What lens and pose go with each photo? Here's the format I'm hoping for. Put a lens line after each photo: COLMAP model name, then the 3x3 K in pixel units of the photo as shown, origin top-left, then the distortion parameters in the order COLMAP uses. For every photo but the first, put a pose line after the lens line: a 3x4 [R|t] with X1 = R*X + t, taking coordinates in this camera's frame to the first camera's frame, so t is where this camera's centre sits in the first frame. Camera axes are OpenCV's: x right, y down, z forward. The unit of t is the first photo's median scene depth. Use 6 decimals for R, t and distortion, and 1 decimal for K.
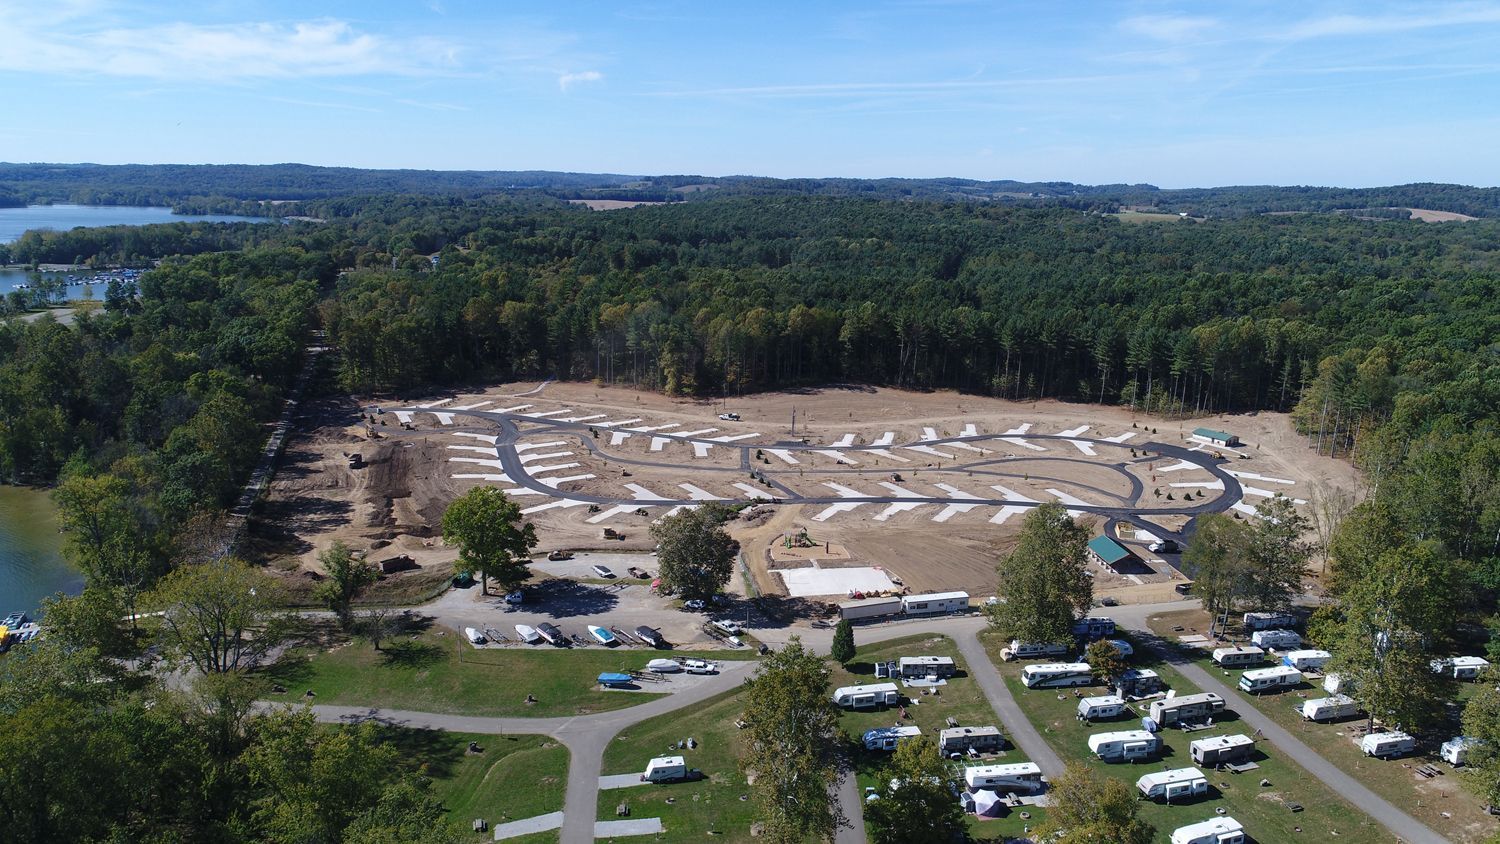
lens RADIAL K [[1015.9, 0, 750.1], [0, 1015.9, 432.6], [0, 0, 1]] dist [0.006367, 0.001649]
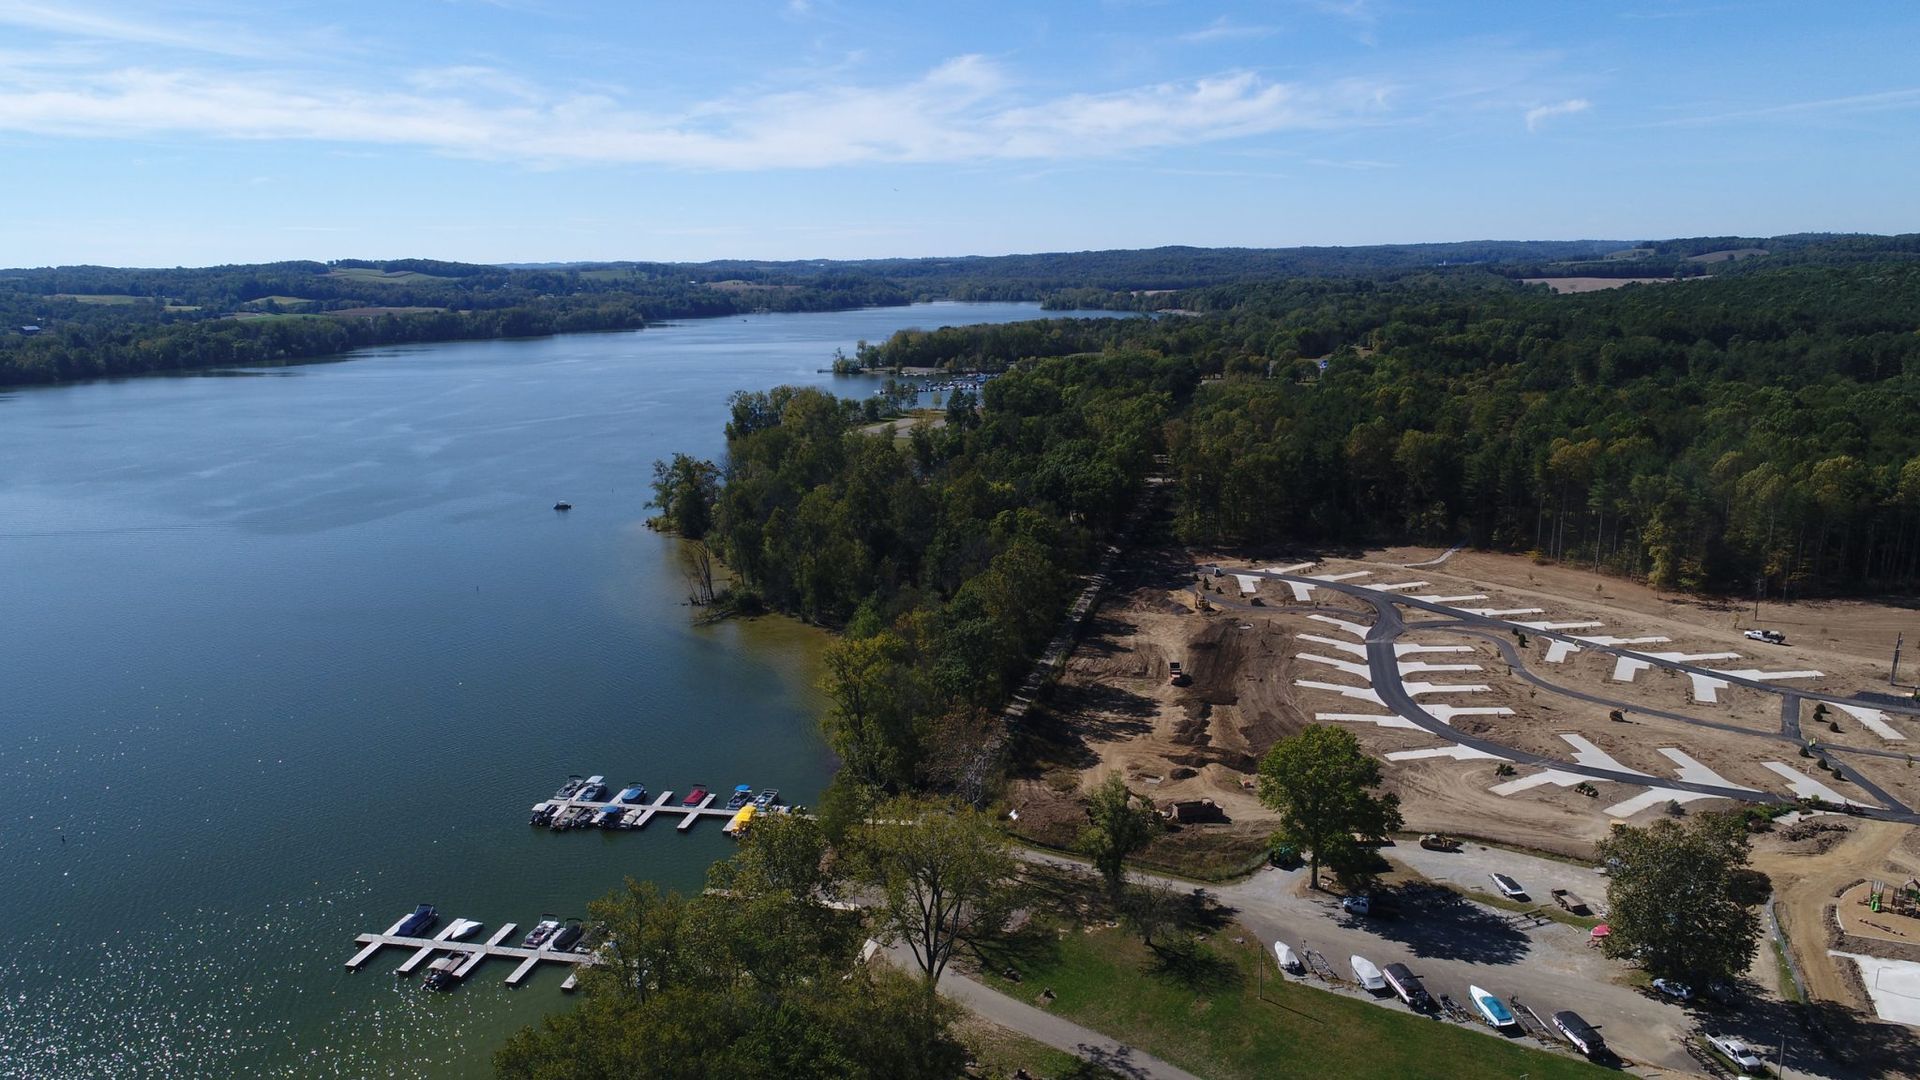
lens RADIAL K [[1300.4, 0, 960.2], [0, 1300.4, 553.6], [0, 0, 1]] dist [0.006367, 0.001649]
pose [[0.840115, 0.083498, -0.535944, -0.009955], [-0.094344, 0.995514, 0.007210, -0.023223], [0.534141, 0.044505, 0.844223, 0.083765]]
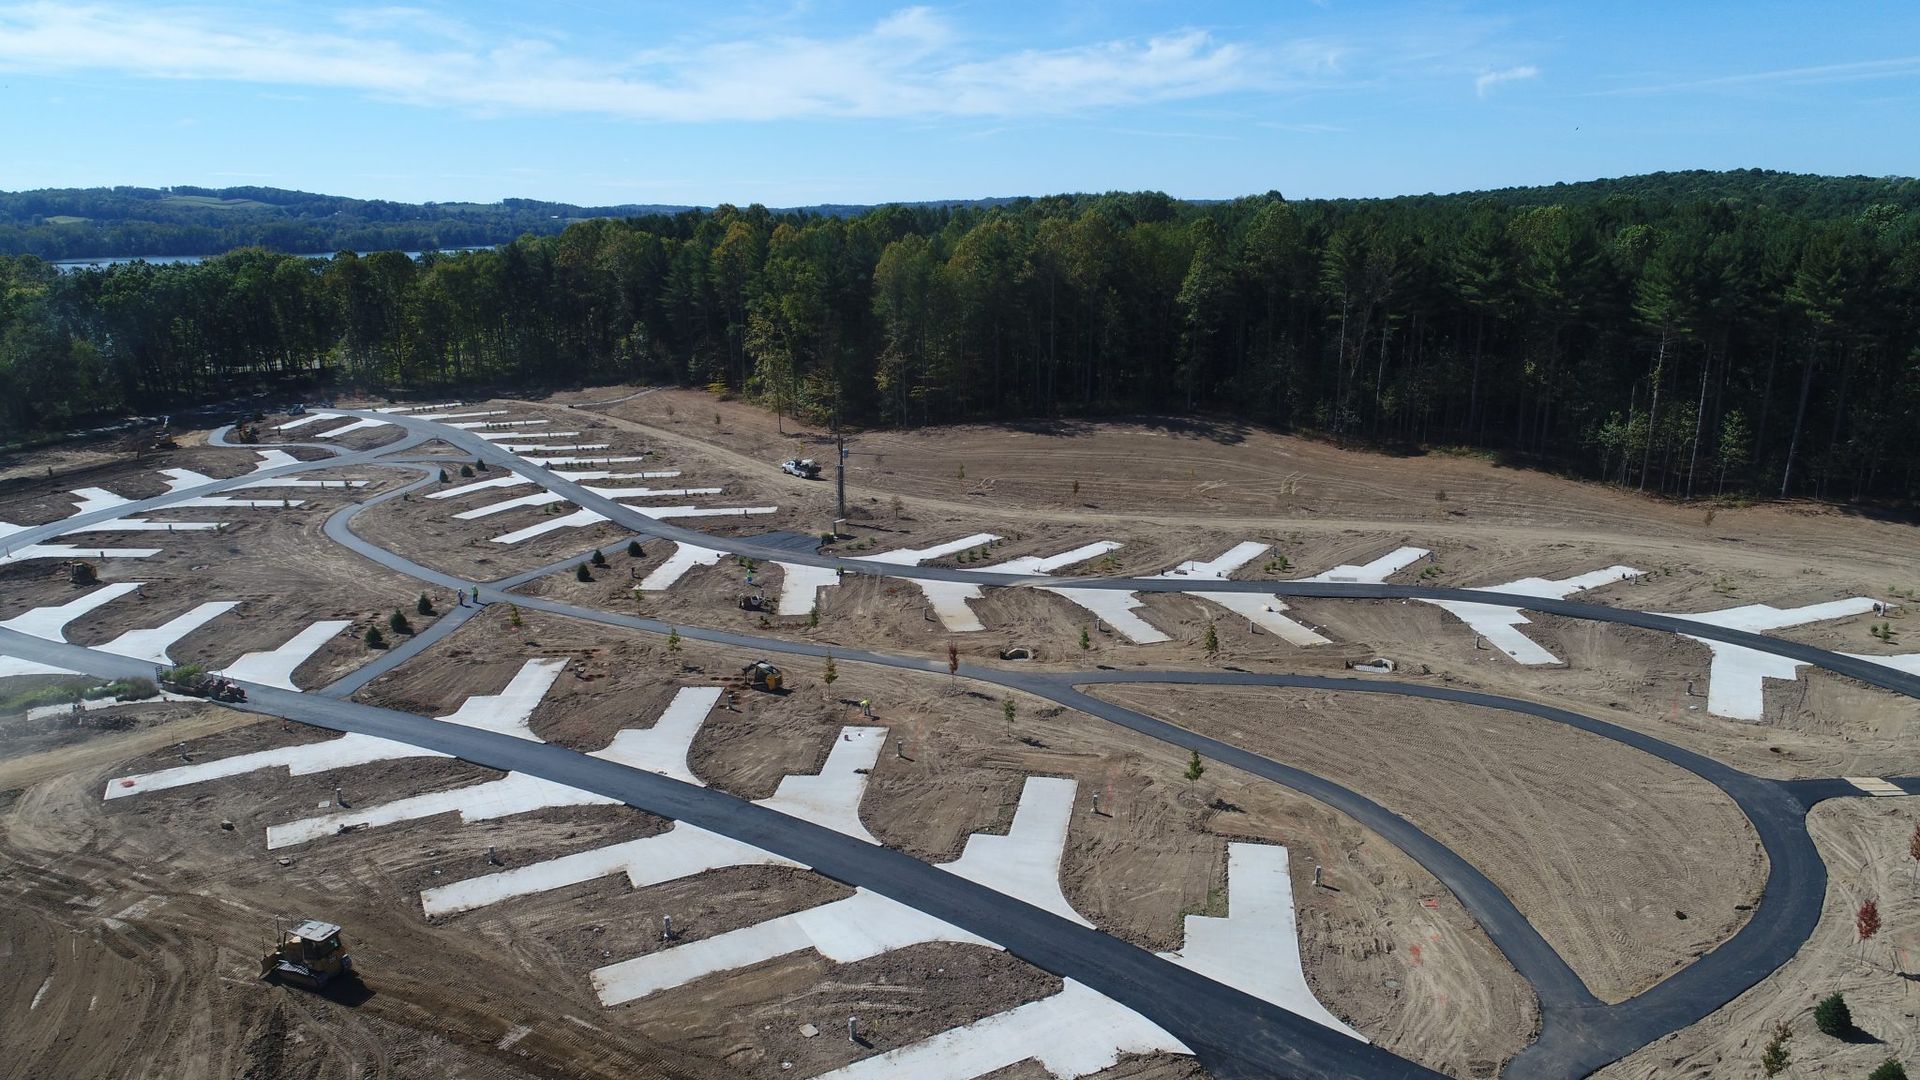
lens RADIAL K [[1300.4, 0, 960.2], [0, 1300.4, 553.6], [0, 0, 1]] dist [0.006367, 0.001649]
pose [[0.857337, 0.105394, -0.503850, 0.276790], [-0.102921, 0.994148, 0.032825, -0.004987], [0.504361, 0.023715, 0.863167, 0.547823]]
